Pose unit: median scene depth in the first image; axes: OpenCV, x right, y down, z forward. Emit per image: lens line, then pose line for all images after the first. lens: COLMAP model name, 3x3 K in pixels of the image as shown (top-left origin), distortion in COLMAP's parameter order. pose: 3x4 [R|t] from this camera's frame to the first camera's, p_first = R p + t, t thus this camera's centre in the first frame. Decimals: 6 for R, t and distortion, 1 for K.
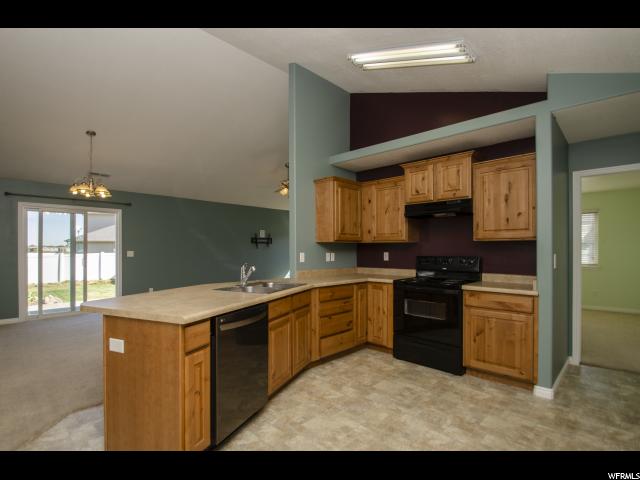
lens RADIAL K [[325.4, 0, 318.3], [0, 325.4, 243.2], [0, 0, 1]] dist [-0.034865, 0.000372]
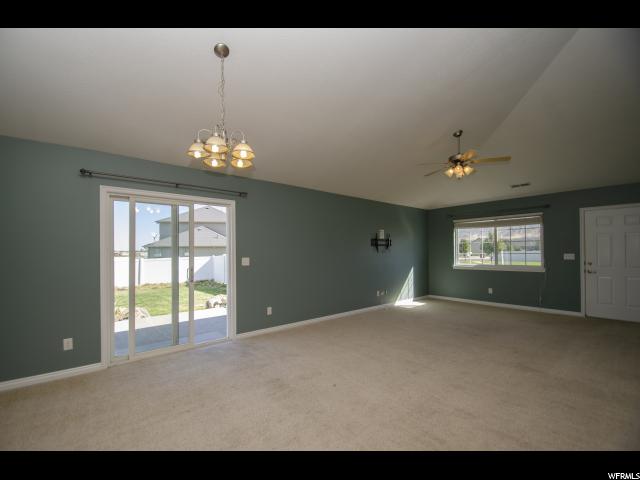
lens RADIAL K [[281.3, 0, 303.7], [0, 281.3, 244.7], [0, 0, 1]] dist [0.022275, -0.000112]
pose [[0.987903, 0.000231, -0.155075, -0.339266], [0.000477, 0.999990, 0.004528, -0.007868], [0.155074, -0.004548, 0.987892, 0.367683]]
